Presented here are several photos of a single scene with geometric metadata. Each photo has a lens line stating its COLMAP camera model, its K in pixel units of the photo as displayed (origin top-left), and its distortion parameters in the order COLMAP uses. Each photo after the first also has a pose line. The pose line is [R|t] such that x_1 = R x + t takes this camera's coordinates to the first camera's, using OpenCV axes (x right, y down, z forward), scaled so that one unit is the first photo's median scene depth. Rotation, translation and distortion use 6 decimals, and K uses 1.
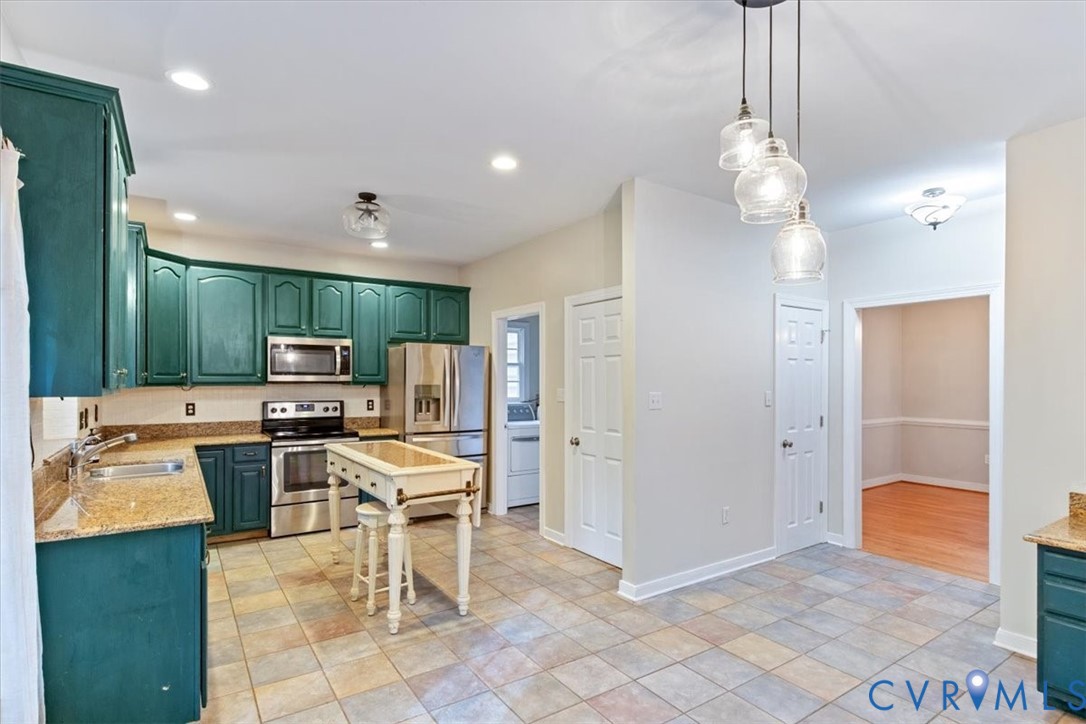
lens RADIAL K [[541.9, 0, 546.8], [0, 541.9, 378.5], [0, 0, 1]] dist [0.003367, -0.000278]
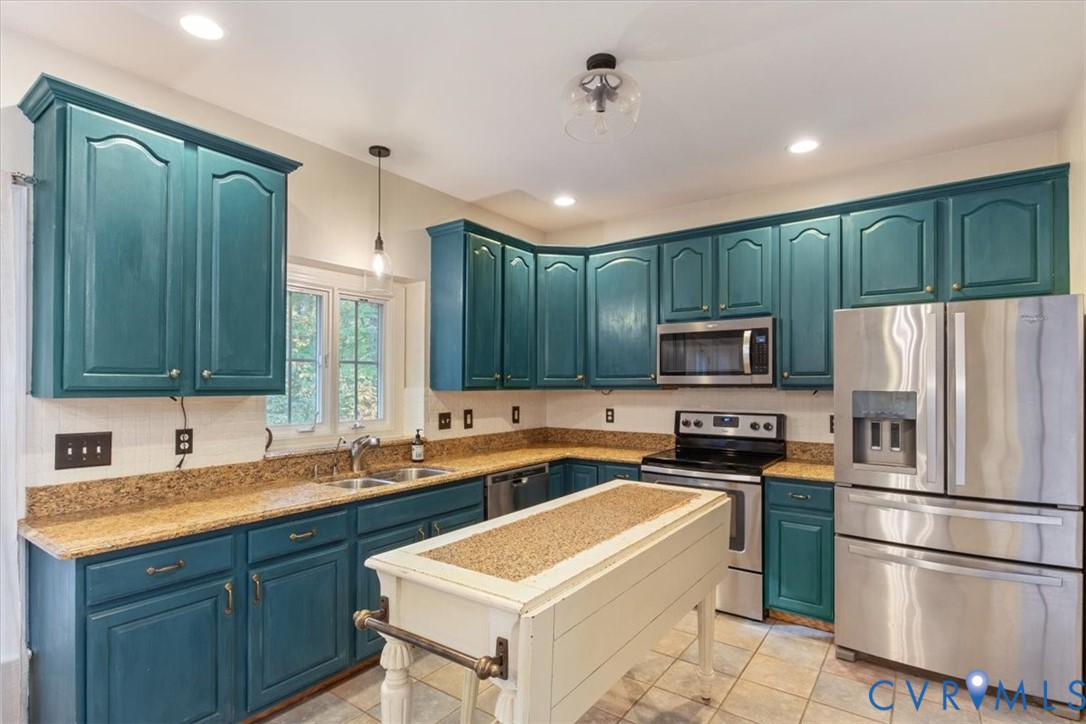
lens RADIAL K [[541.9, 0, 539.6], [0, 541.9, 384.5], [0, 0, 1]] dist [0.003367, -0.000278]
pose [[0.344522, -0.002555, -0.938775, 0.132559], [0.002714, 0.999995, -0.001725, 0.005898], [0.938774, -0.001954, 0.344528, 0.537024]]
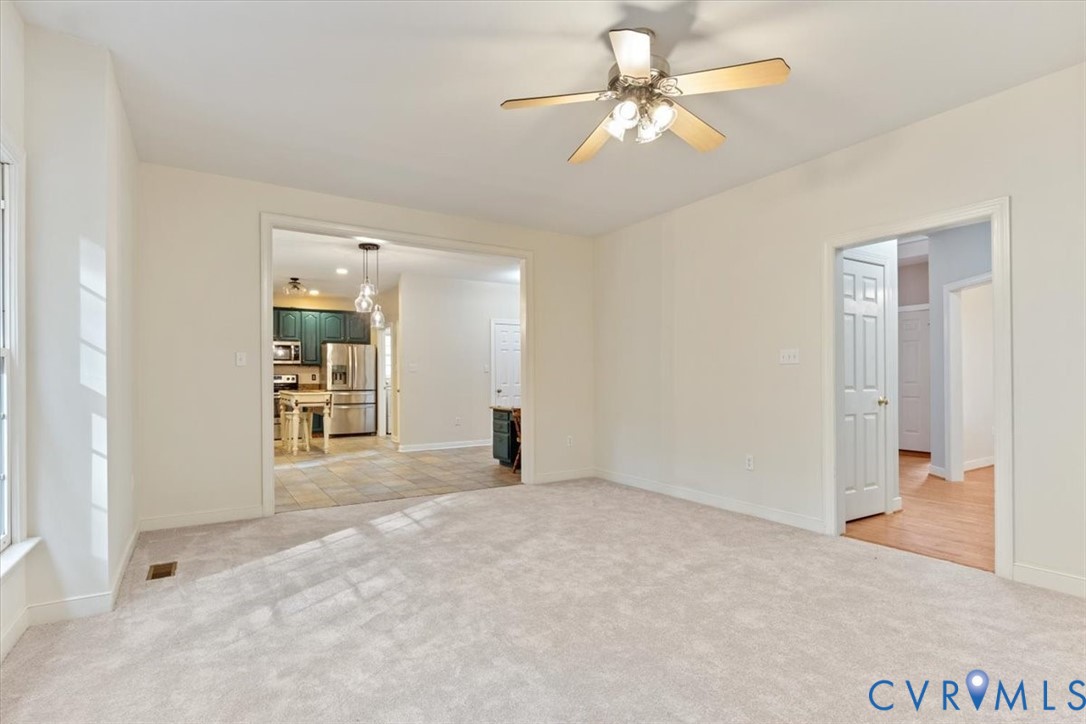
lens RADIAL K [[541.9, 0, 545.5], [0, 541.9, 371.0], [0, 0, 1]] dist [0.003367, -0.000278]
pose [[0.999266, -0.006484, -0.037753, 0.577914], [0.006070, 0.999920, -0.011054, 0.057048], [0.037822, 0.010817, 0.999226, -0.881953]]
